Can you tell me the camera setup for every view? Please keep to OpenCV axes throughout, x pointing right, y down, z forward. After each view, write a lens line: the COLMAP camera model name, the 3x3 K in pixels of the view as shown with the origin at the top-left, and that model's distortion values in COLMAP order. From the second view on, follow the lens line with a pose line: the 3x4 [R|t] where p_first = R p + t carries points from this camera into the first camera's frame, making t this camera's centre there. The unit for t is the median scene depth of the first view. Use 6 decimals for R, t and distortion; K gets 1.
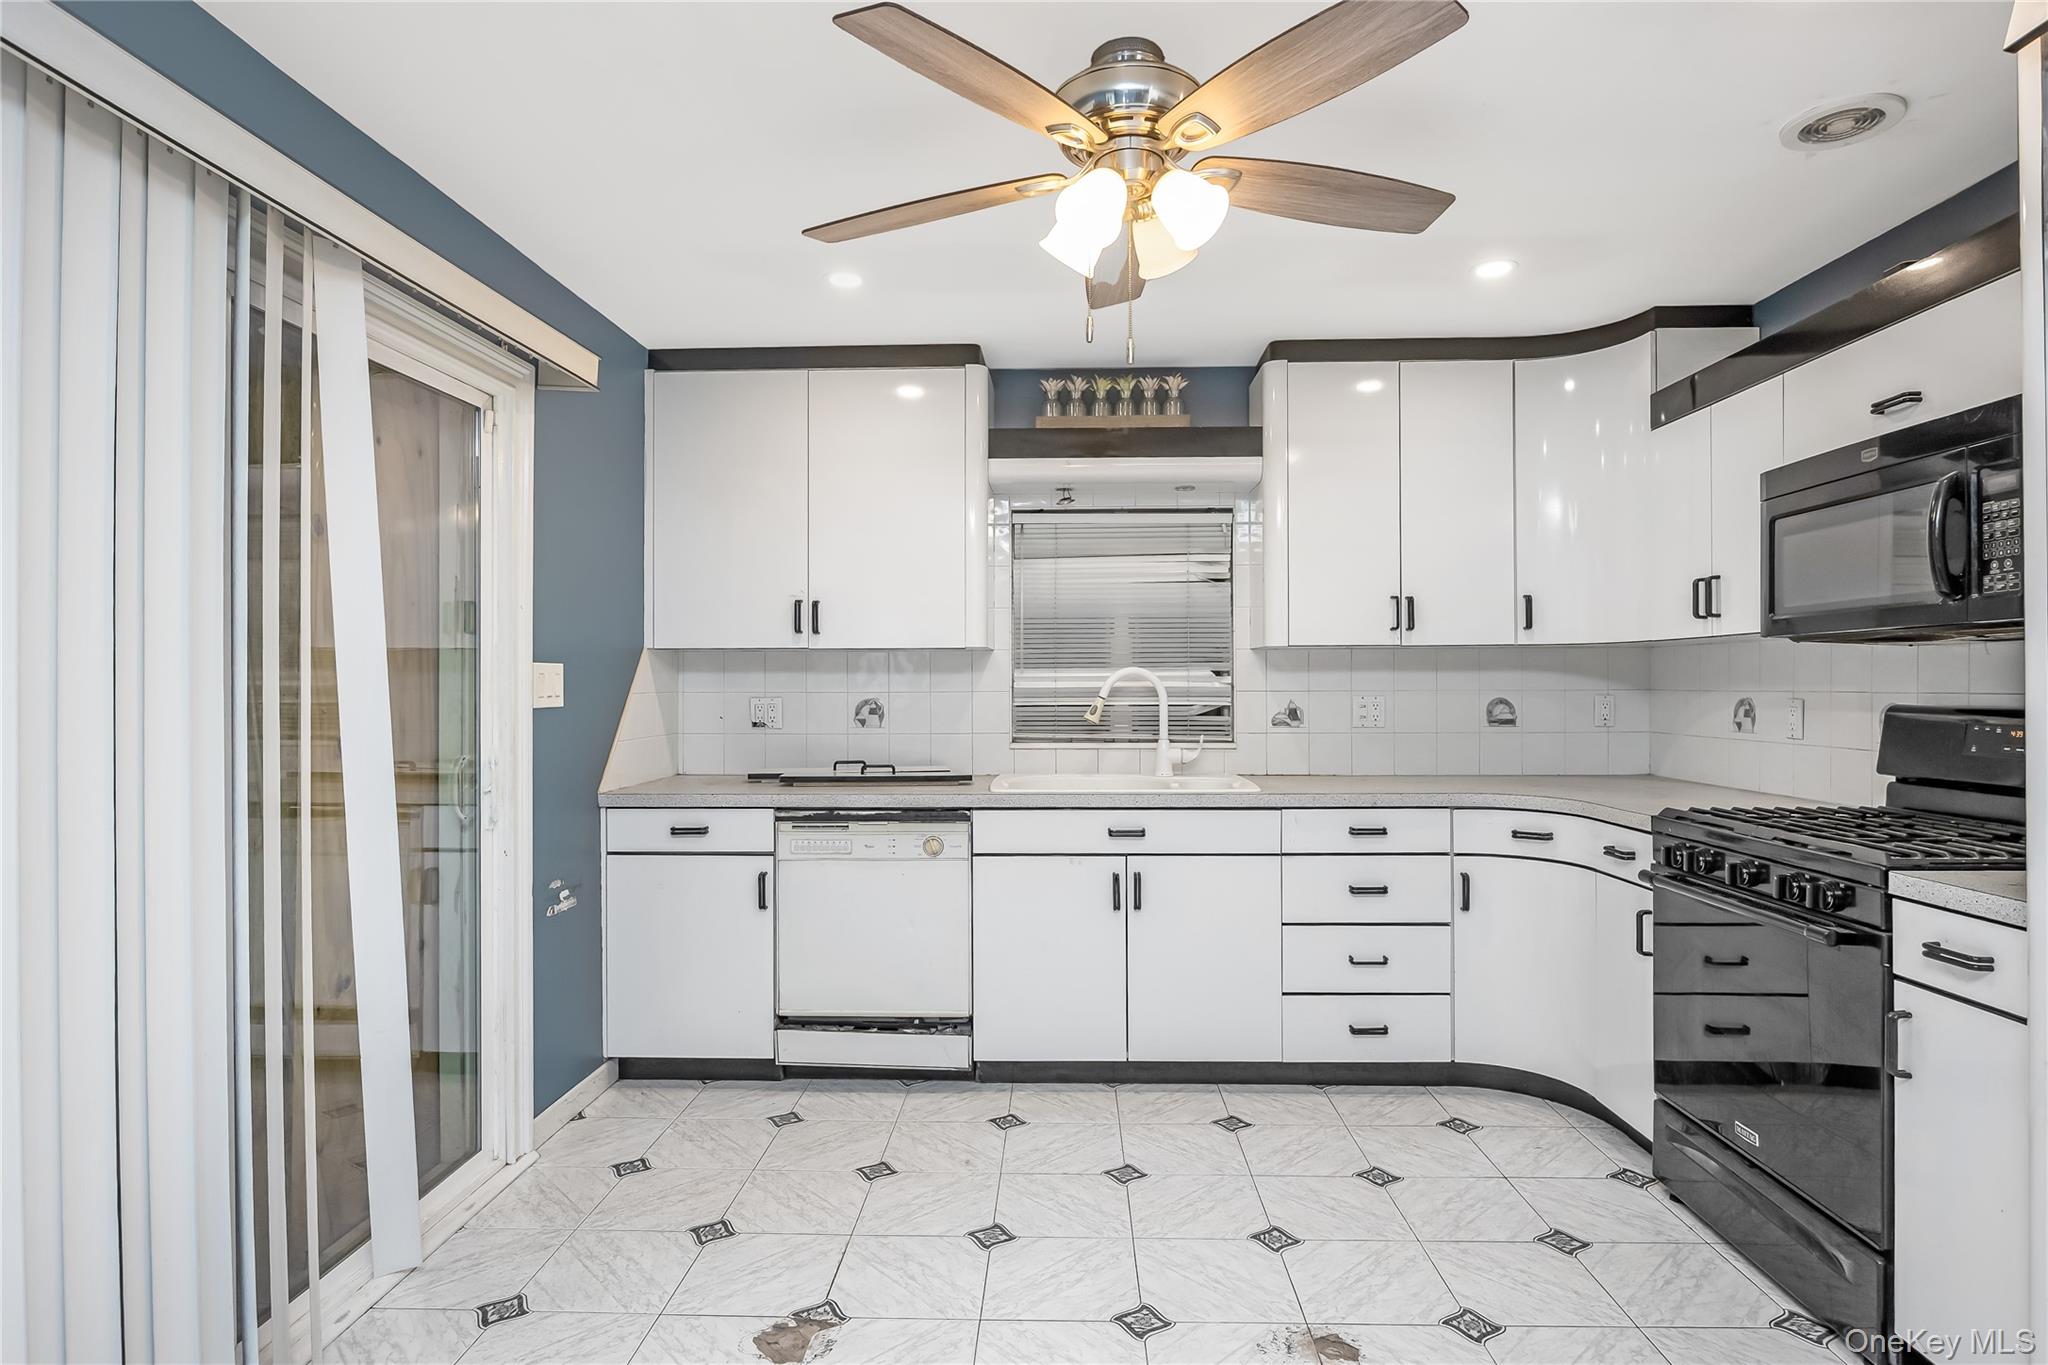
lens RADIAL K [[1079.6, 0, 1029.9], [0, 1079.6, 683.8], [0, 0, 1]] dist [-0.007714, 0.000566]
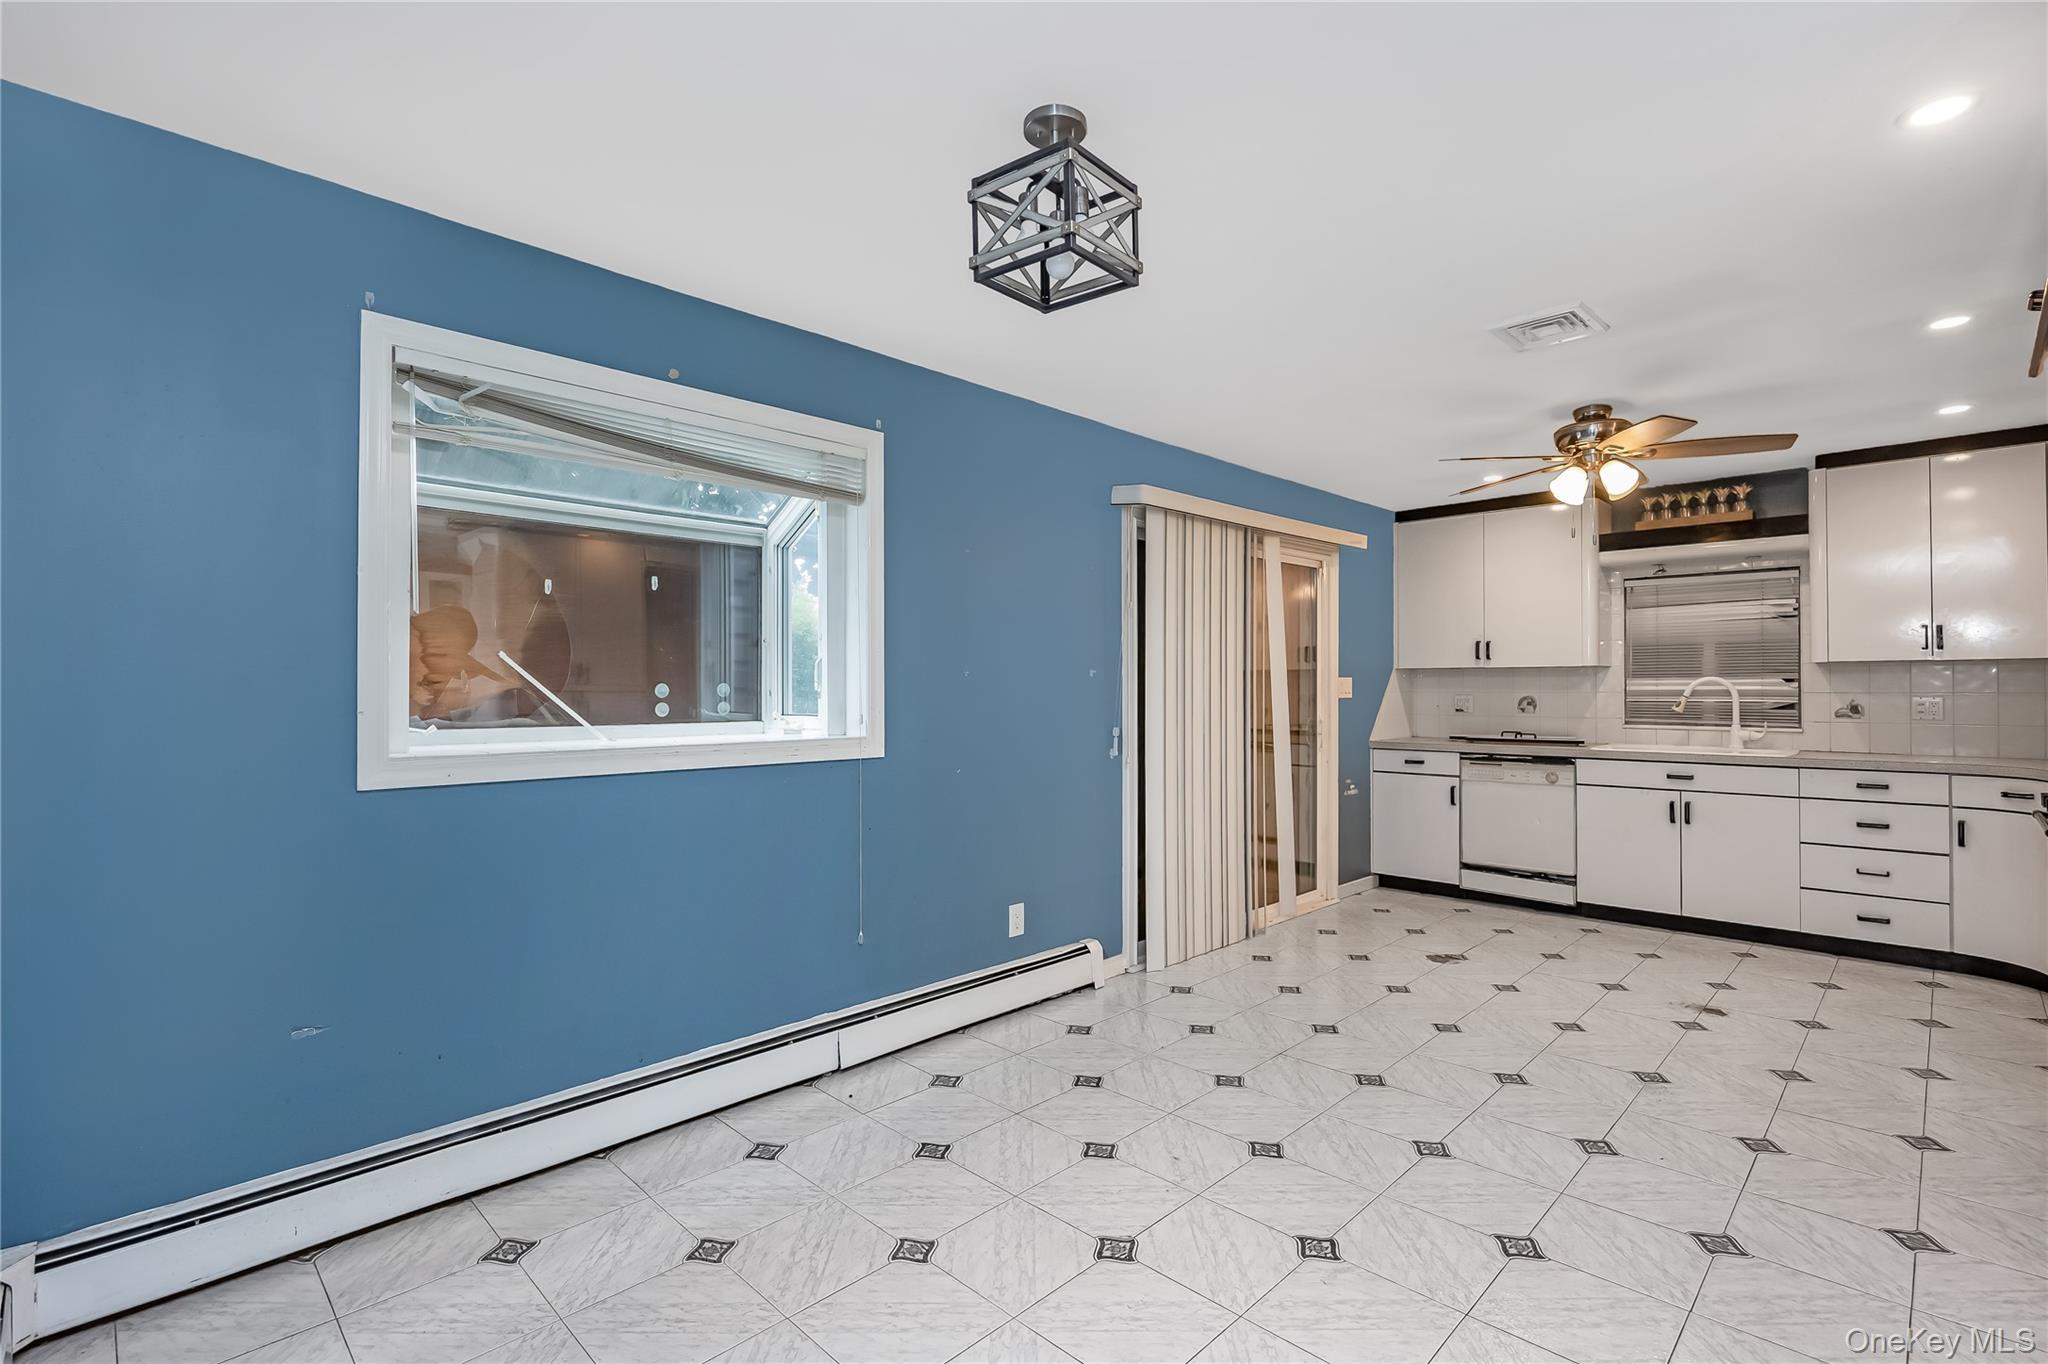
lens RADIAL K [[963.4, 0, 1030.0], [0, 963.4, 684.2], [0, 0, 1]] dist [-0.001662, -0.001274]
pose [[0.741965, -0.001228, -0.670437, 0.336056], [-0.002156, 0.999989, -0.004218, 0.003532], [0.670435, 0.004575, 0.741954, -0.760219]]
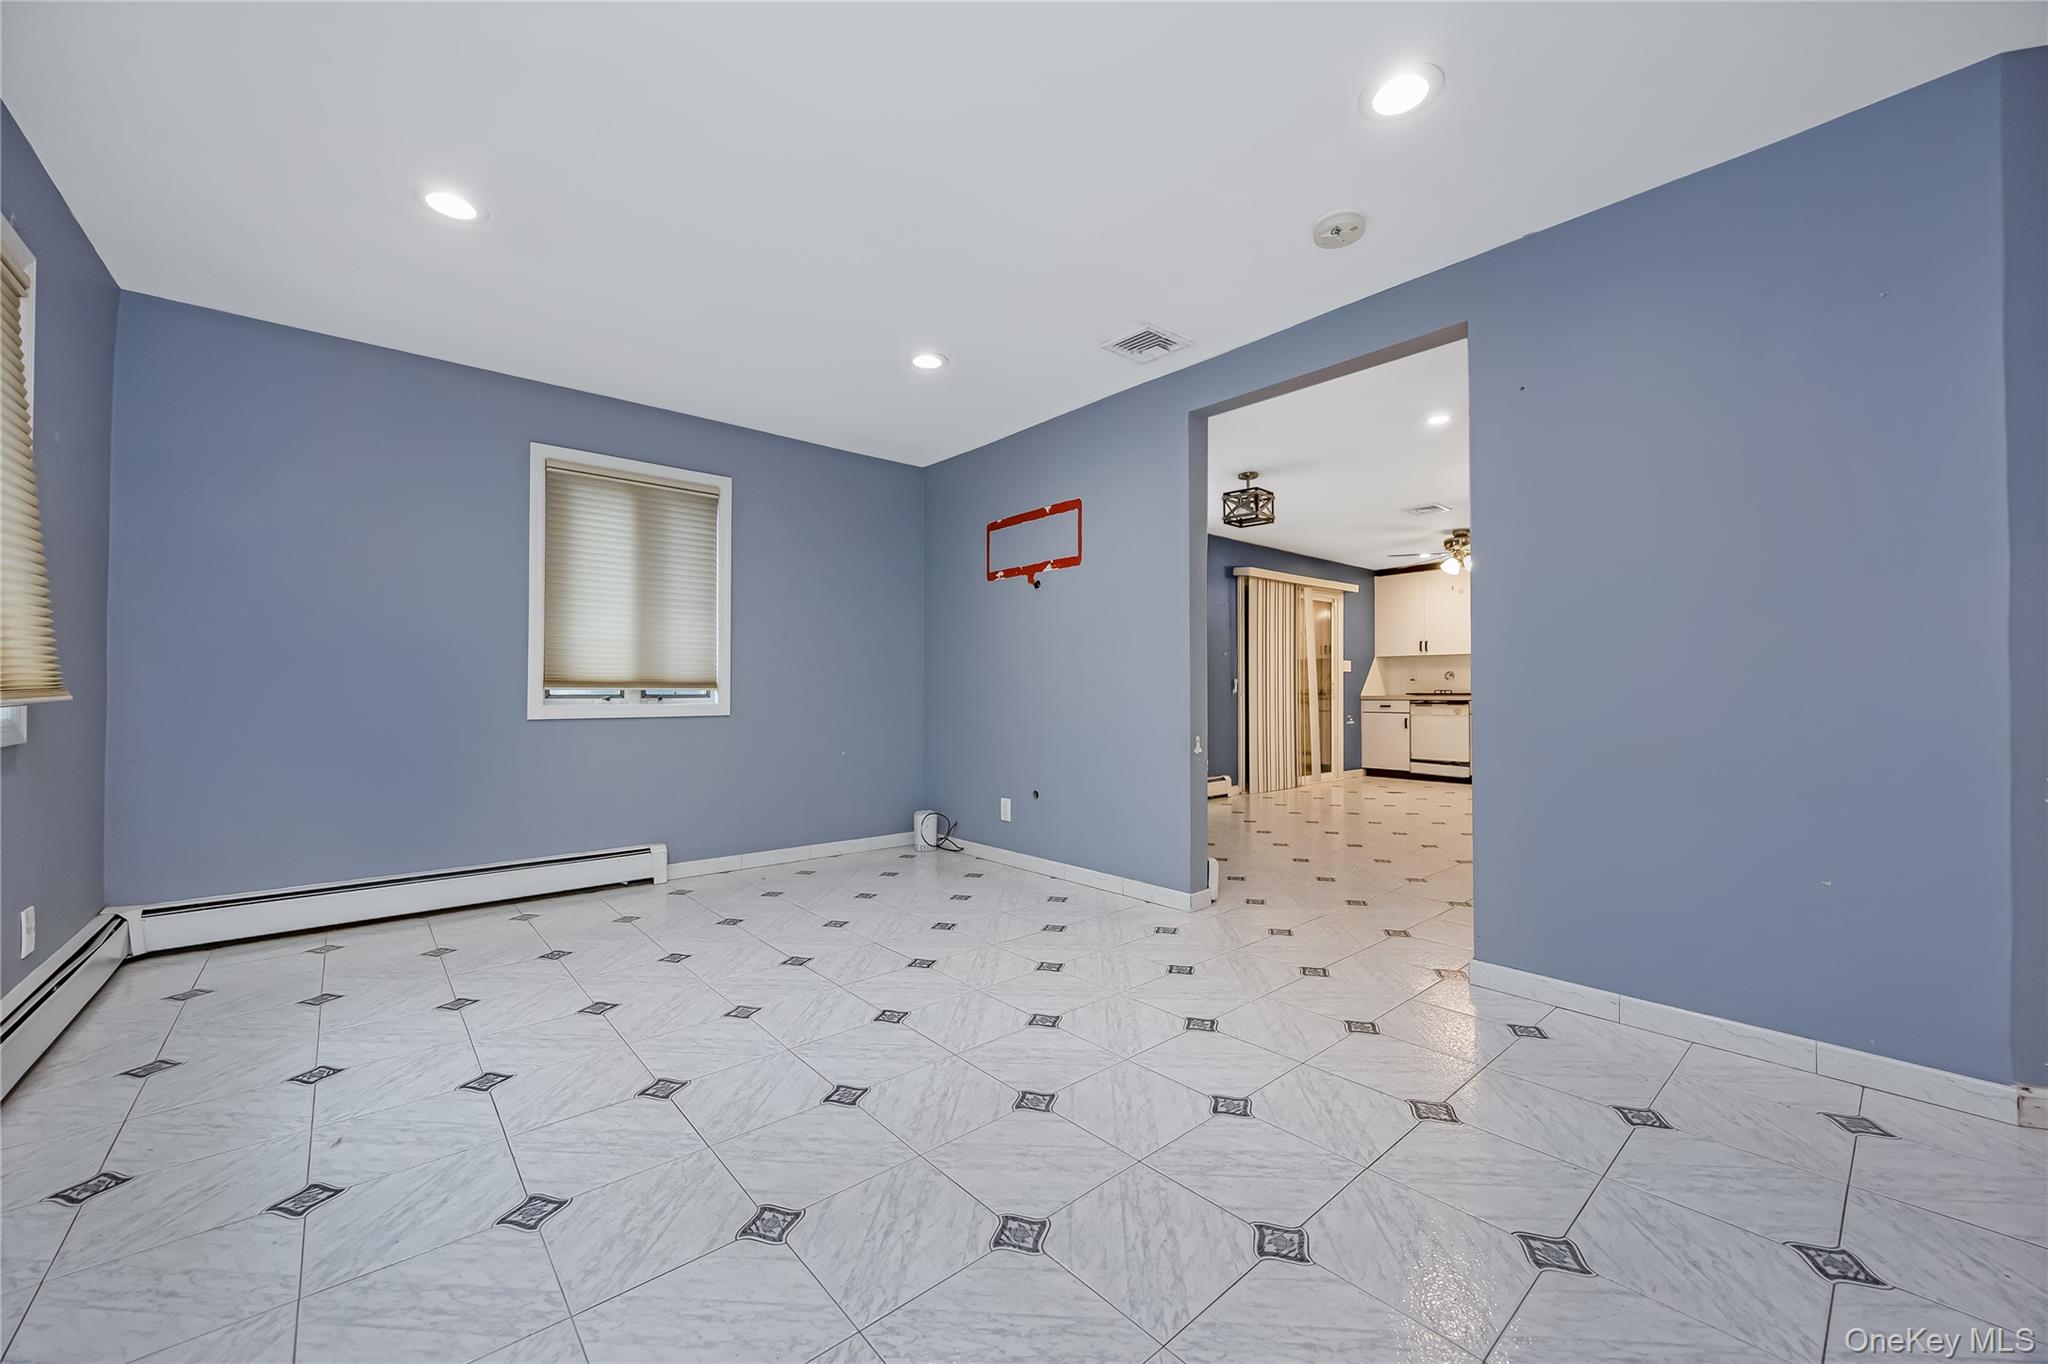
lens RADIAL K [[810.1, 0, 1036.2], [0, 810.1, 689.8], [0, 0, 1]] dist [0.010288, -0.000502]
pose [[0.698311, -0.002750, -0.715790, 0.814770], [-0.002500, 0.999977, -0.006281, 0.099459], [0.715791, 0.006176, 0.698288, -1.742954]]
